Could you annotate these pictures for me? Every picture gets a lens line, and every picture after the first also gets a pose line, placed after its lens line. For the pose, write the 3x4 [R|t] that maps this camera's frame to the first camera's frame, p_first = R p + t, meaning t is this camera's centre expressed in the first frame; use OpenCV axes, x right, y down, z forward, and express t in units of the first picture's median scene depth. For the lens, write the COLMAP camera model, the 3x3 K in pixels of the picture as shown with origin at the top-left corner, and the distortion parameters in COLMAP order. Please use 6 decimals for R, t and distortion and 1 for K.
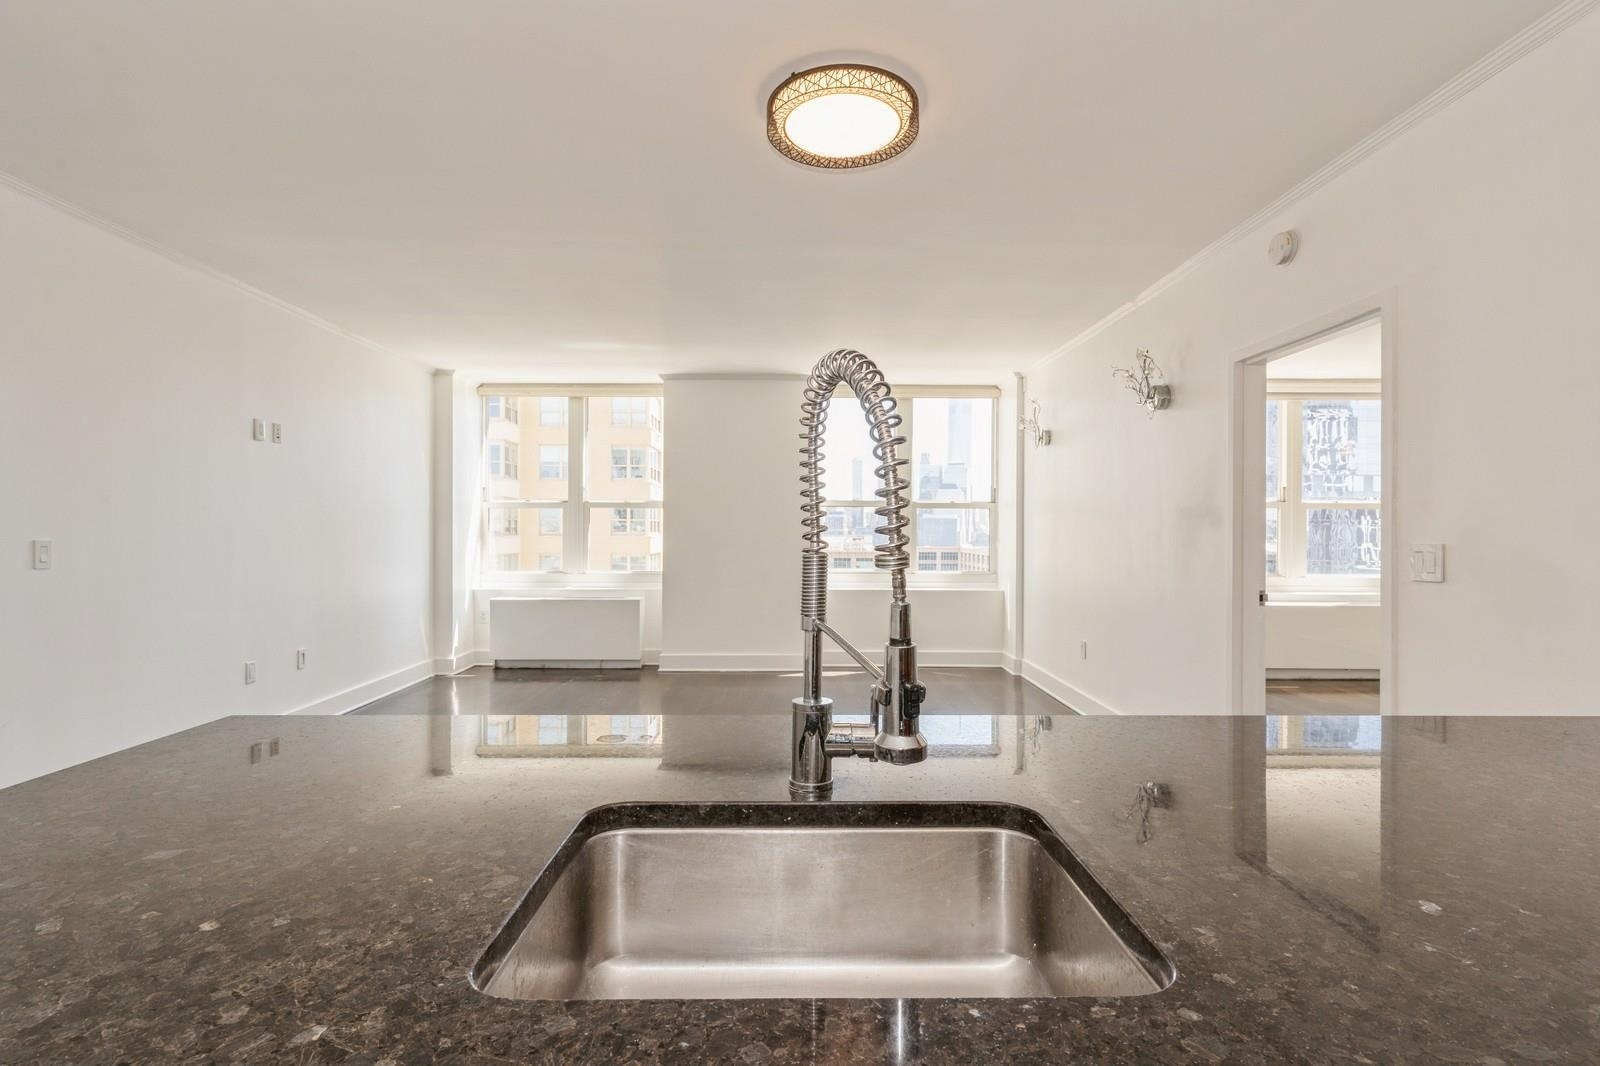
lens RADIAL K [[769.5, 0, 795.7], [0, 769.5, 550.5], [0, 0, 1]] dist [0.003837, 0.000508]
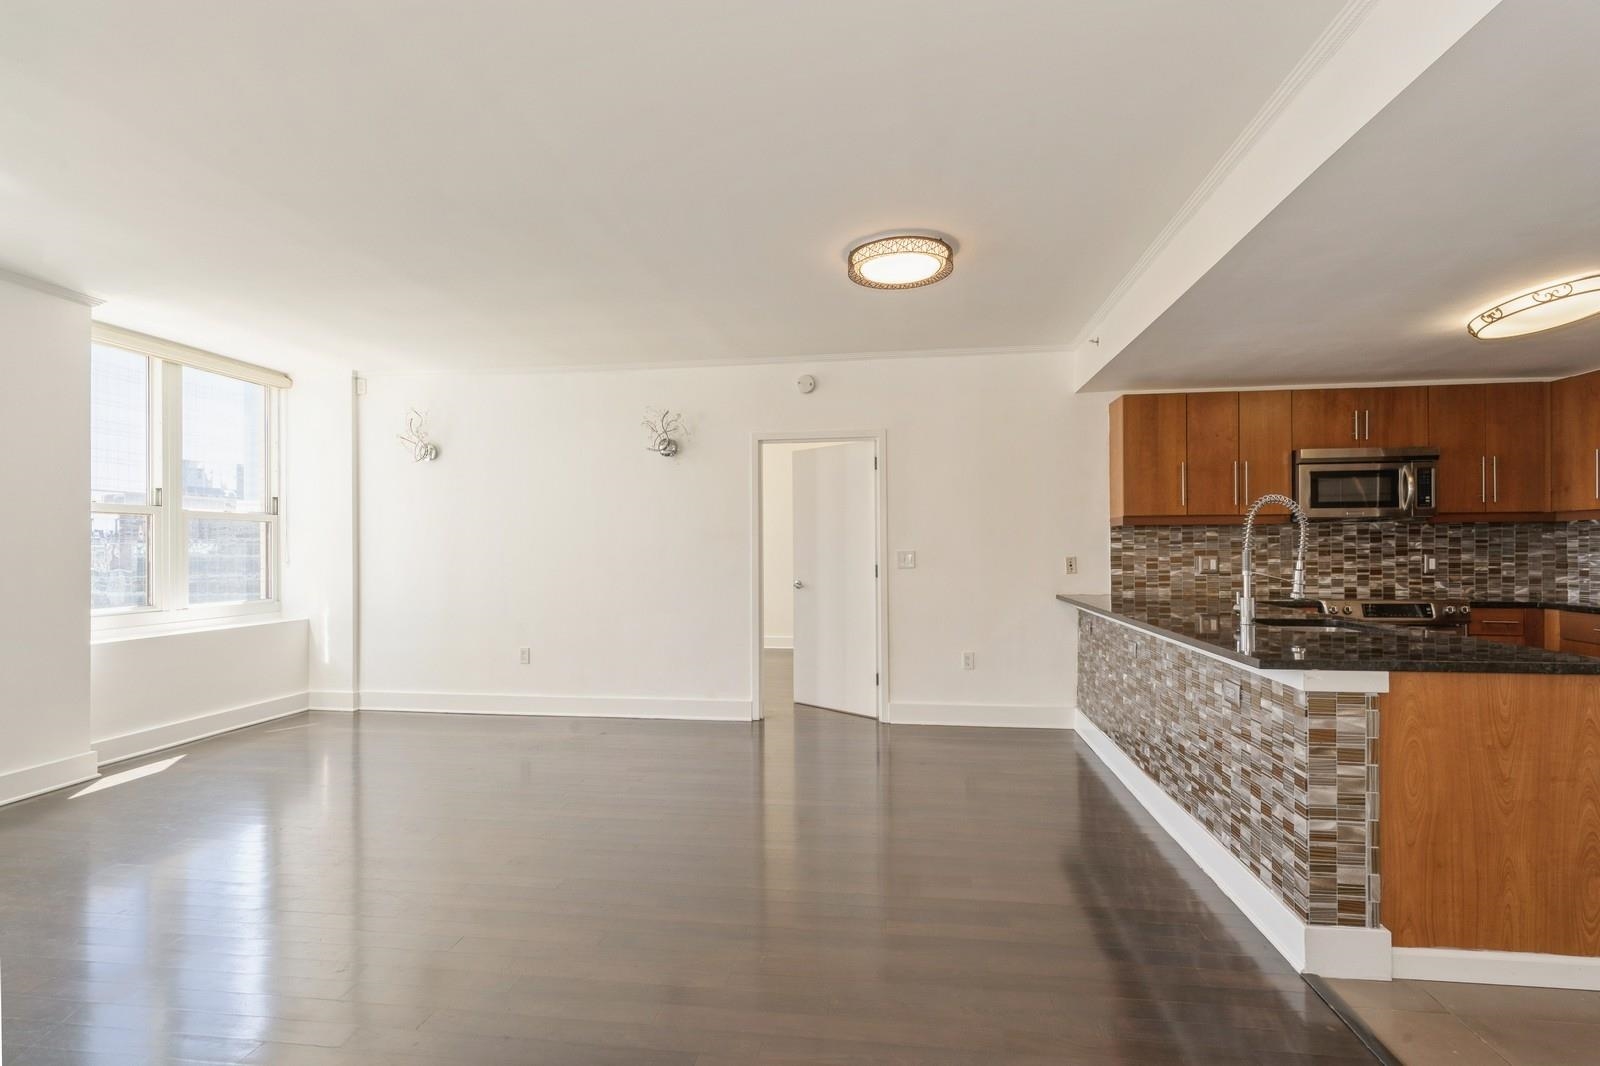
lens RADIAL K [[764.0, 0, 798.9], [0, 764.0, 545.2], [0, 0, 1]] dist [0.000132, 0.000149]
pose [[0.145436, -0.002035, 0.989366, -0.485457], [0.030775, 0.999523, -0.002468, -0.009800], [-0.988889, 0.030807, 0.145430, 0.340278]]
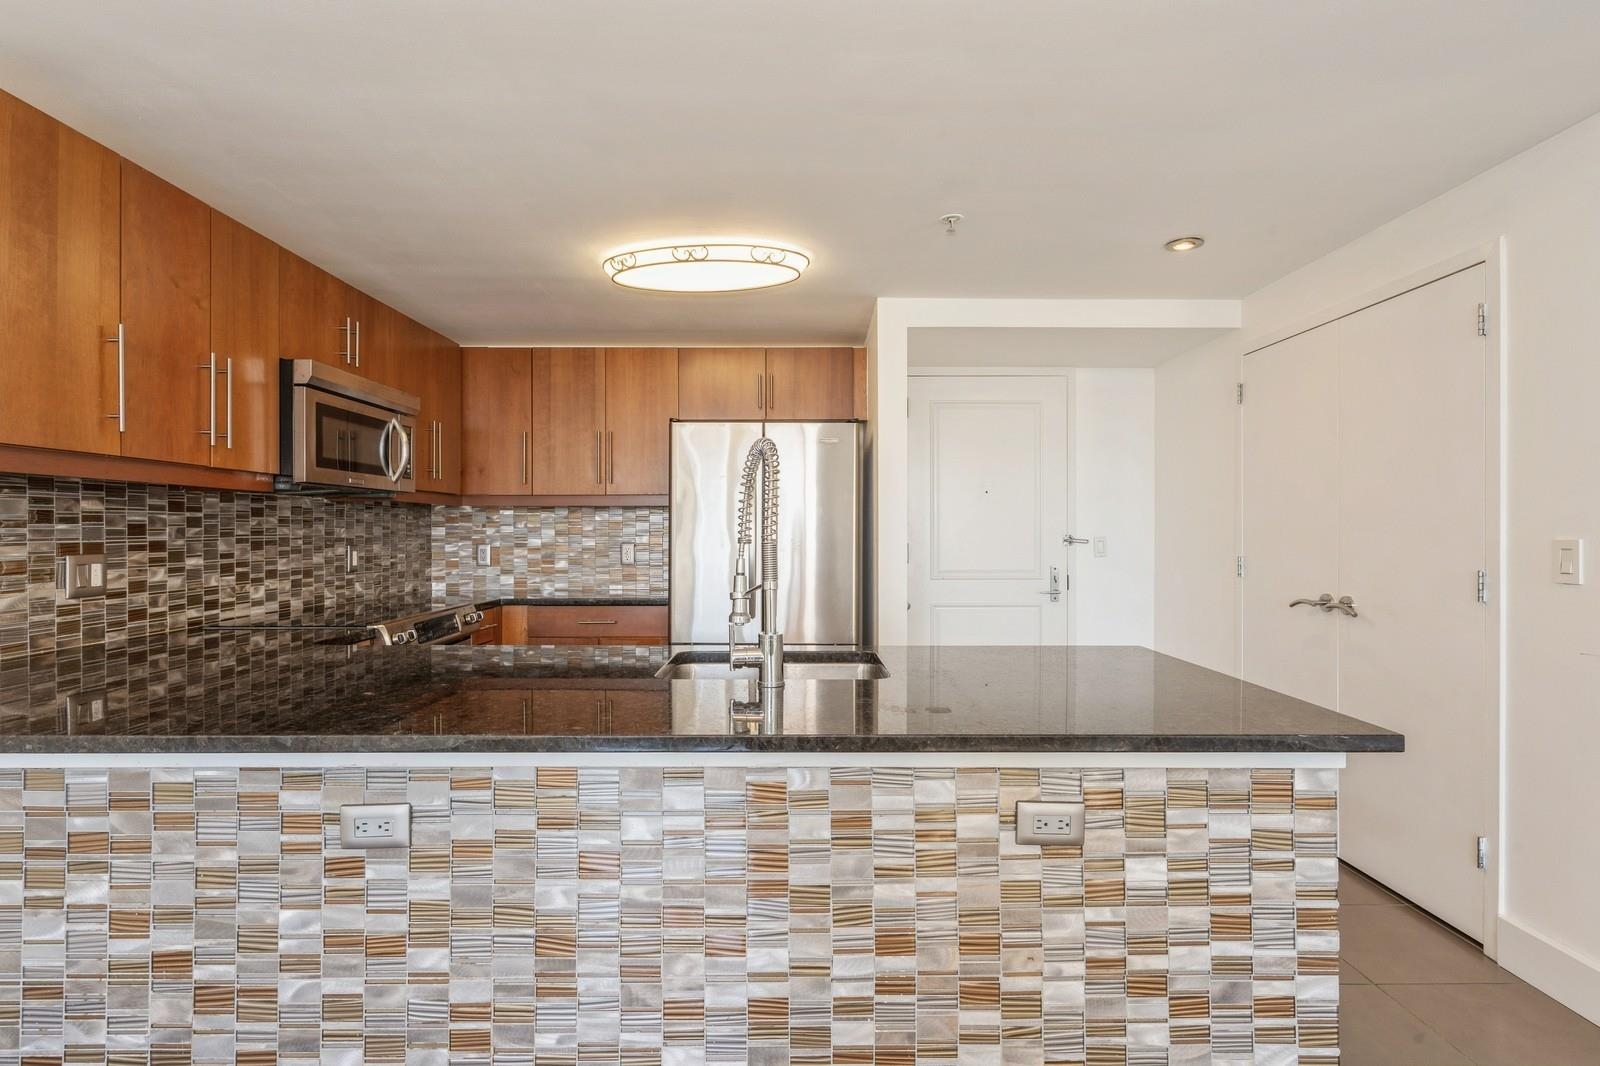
lens RADIAL K [[770.7, 0, 803.7], [0, 770.7, 531.0], [0, 0, 1]] dist [-0.000324, 0.000113]
pose [[-0.999993, -0.003646, 0.000720, -0.006476], [-0.003627, 0.999680, 0.025024, -0.008545], [-0.000811, 0.025021, -0.999687, 0.376643]]
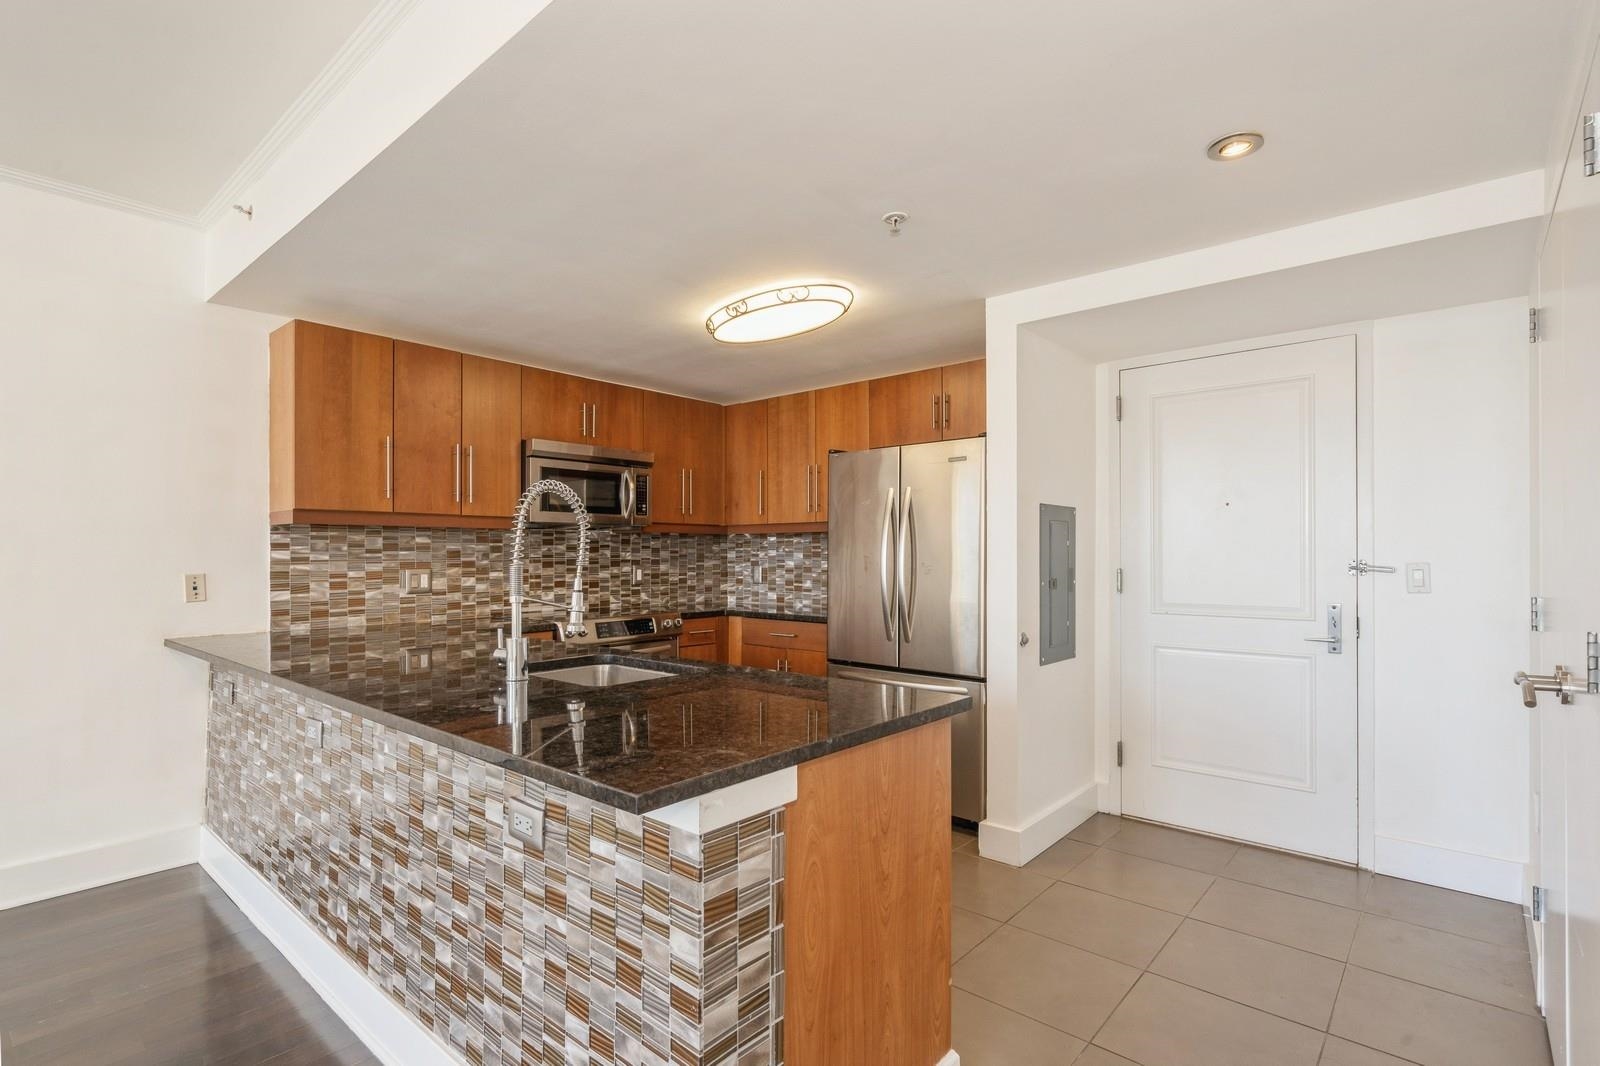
lens RADIAL K [[769.5, 0, 795.7], [0, 769.5, 550.5], [0, 0, 1]] dist [0.003837, 0.000508]
pose [[-0.749538, -0.000213, 0.661961, -0.269864], [0.014779, 0.999745, 0.017055, -0.008163], [-0.661796, 0.022567, -0.749344, 0.291817]]
